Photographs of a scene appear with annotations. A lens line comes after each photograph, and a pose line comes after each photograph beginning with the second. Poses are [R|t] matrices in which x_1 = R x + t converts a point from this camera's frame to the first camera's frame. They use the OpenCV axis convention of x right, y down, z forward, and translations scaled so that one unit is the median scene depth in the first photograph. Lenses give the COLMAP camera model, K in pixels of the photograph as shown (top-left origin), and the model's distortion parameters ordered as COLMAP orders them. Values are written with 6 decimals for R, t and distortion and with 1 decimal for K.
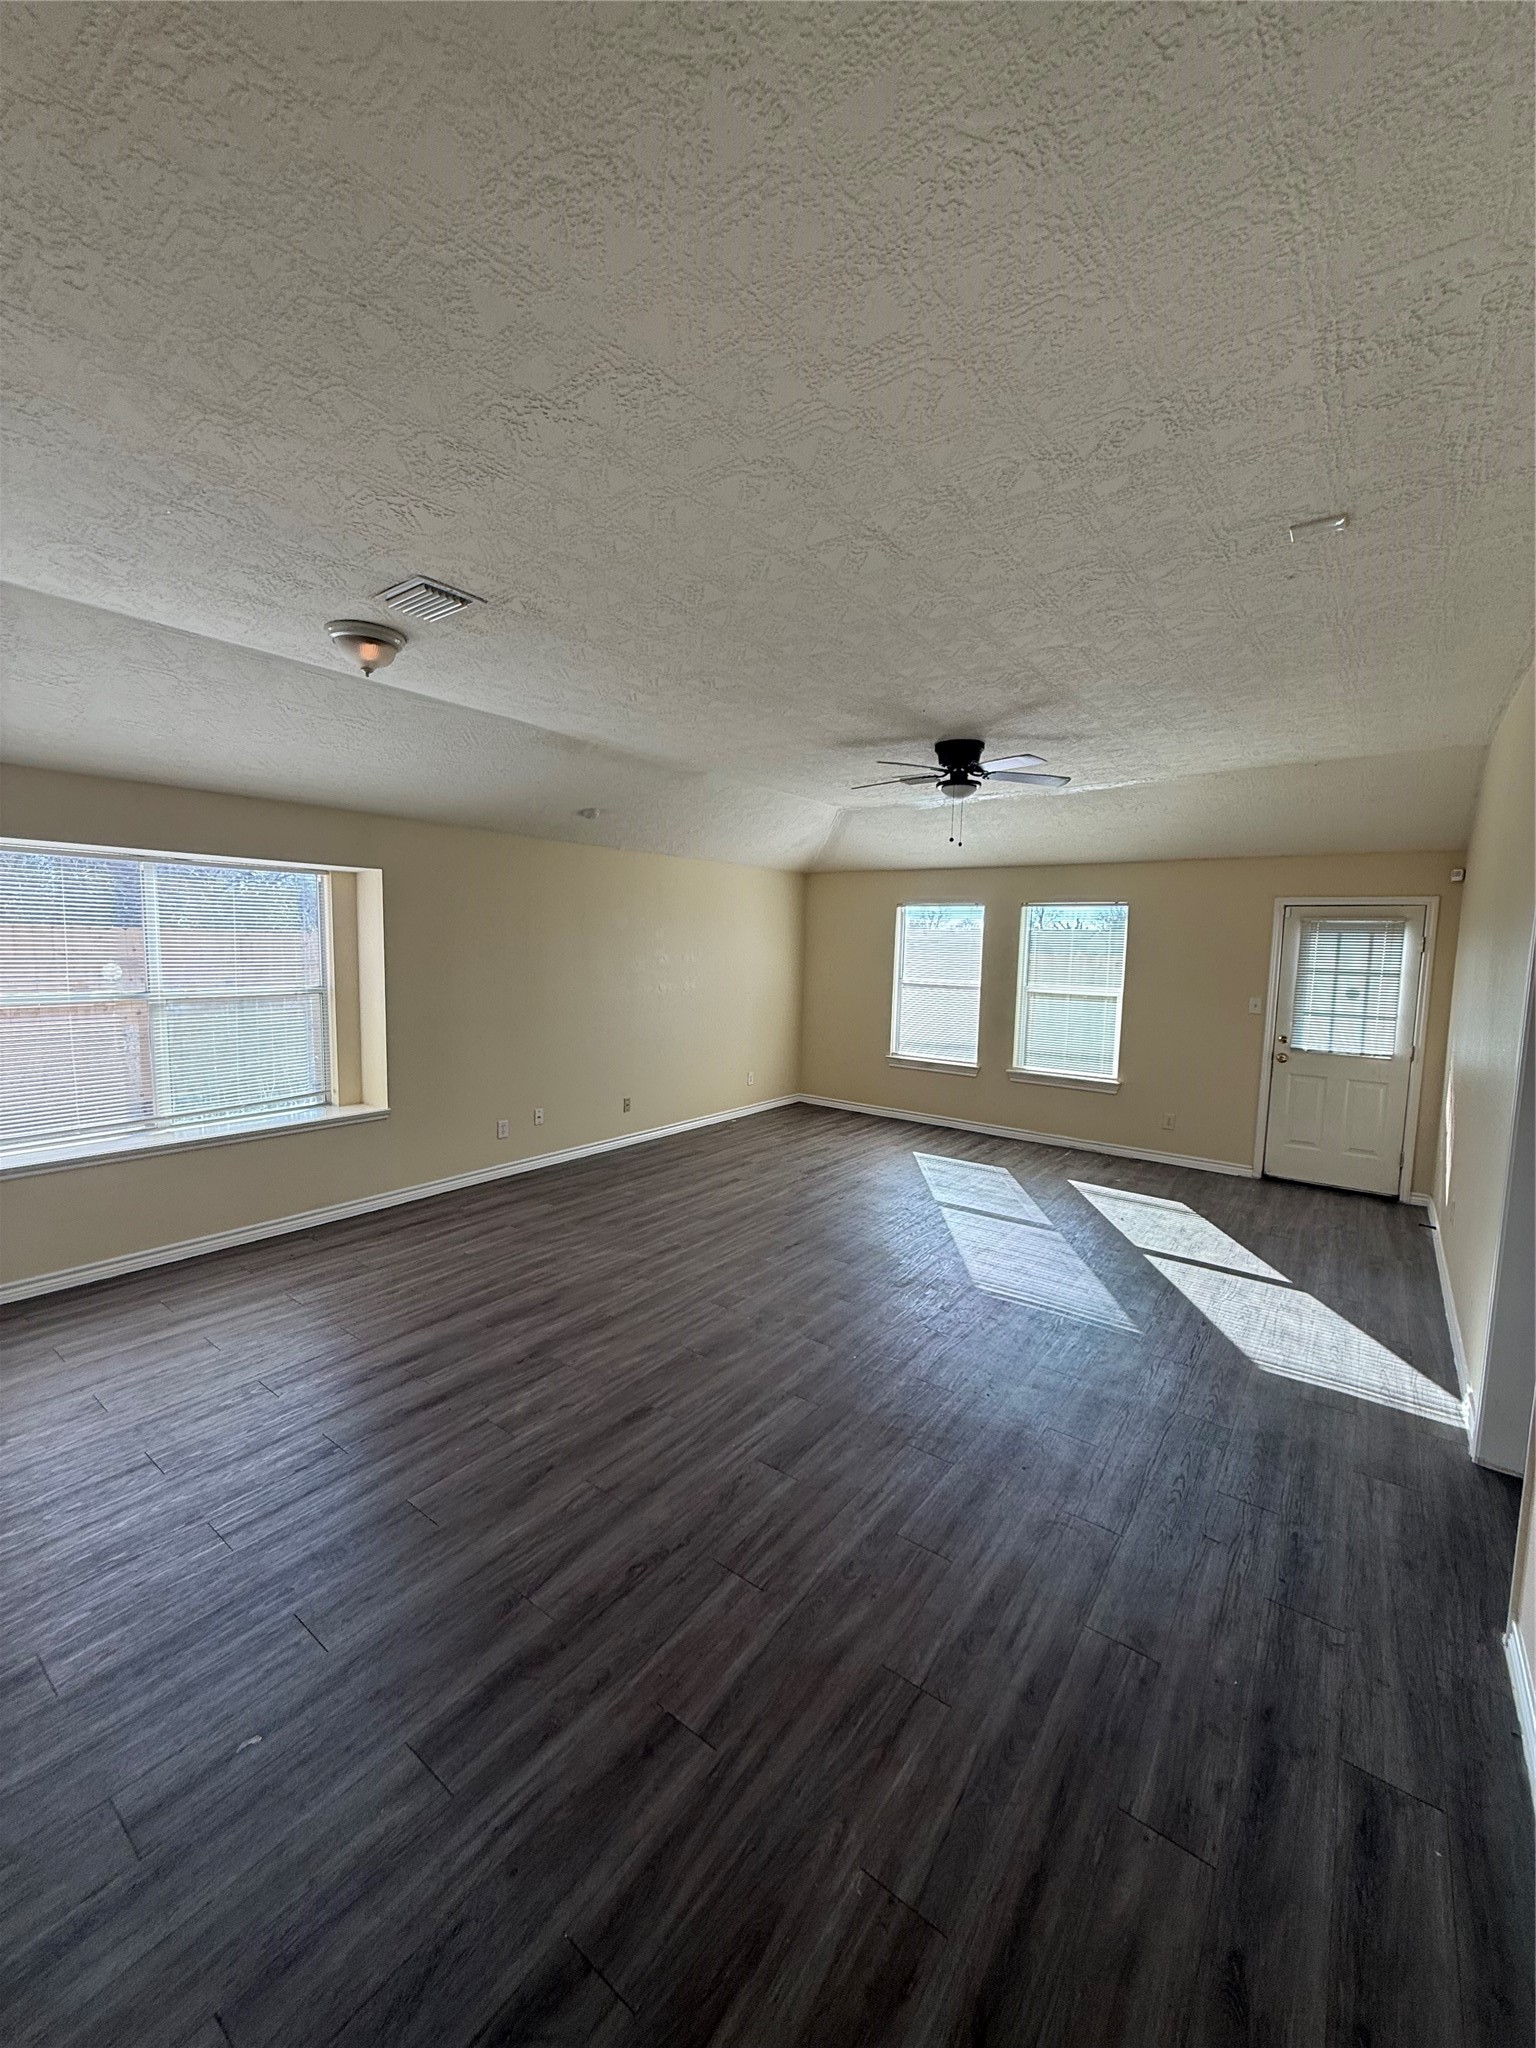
lens RADIAL K [[824.0, 0, 763.5], [0, 824.0, 1006.3], [0, 0, 1]] dist [0.001288, -0.000162]
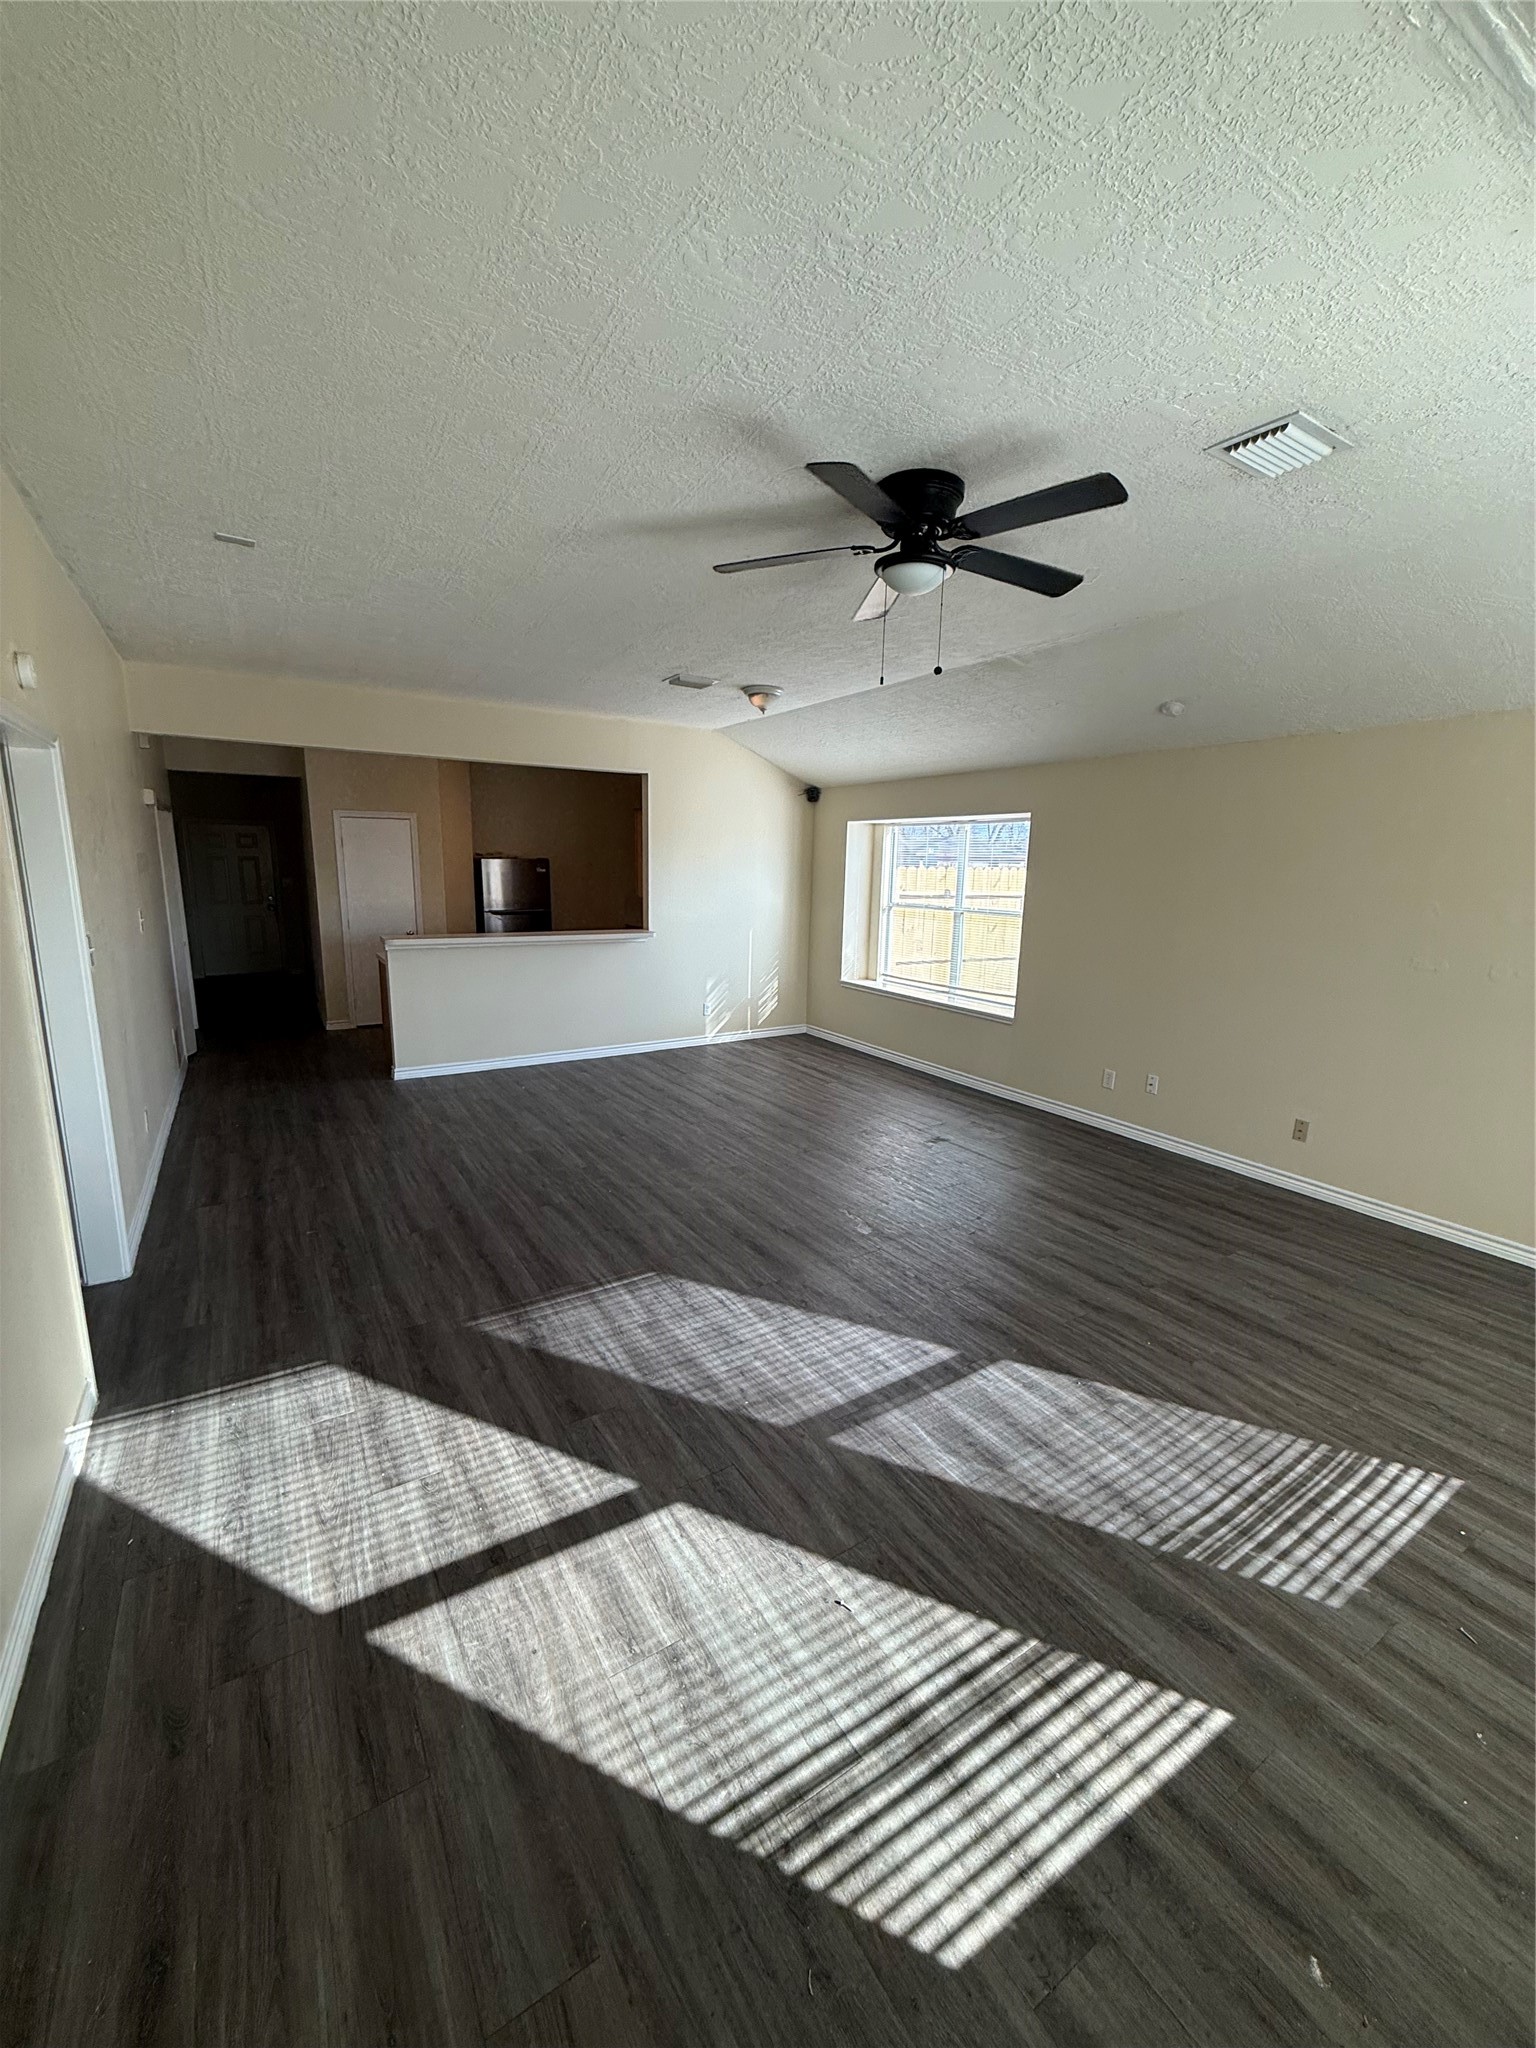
lens RADIAL K [[824.0, 0, 763.5], [0, 824.0, 1006.3], [0, 0, 1]] dist [0.001288, -0.000162]
pose [[-0.362607, 0.129059, -0.922962, 0.637879], [-0.104932, 0.978413, 0.178038, -0.053693], [0.926016, 0.161406, -0.341237, 0.890548]]
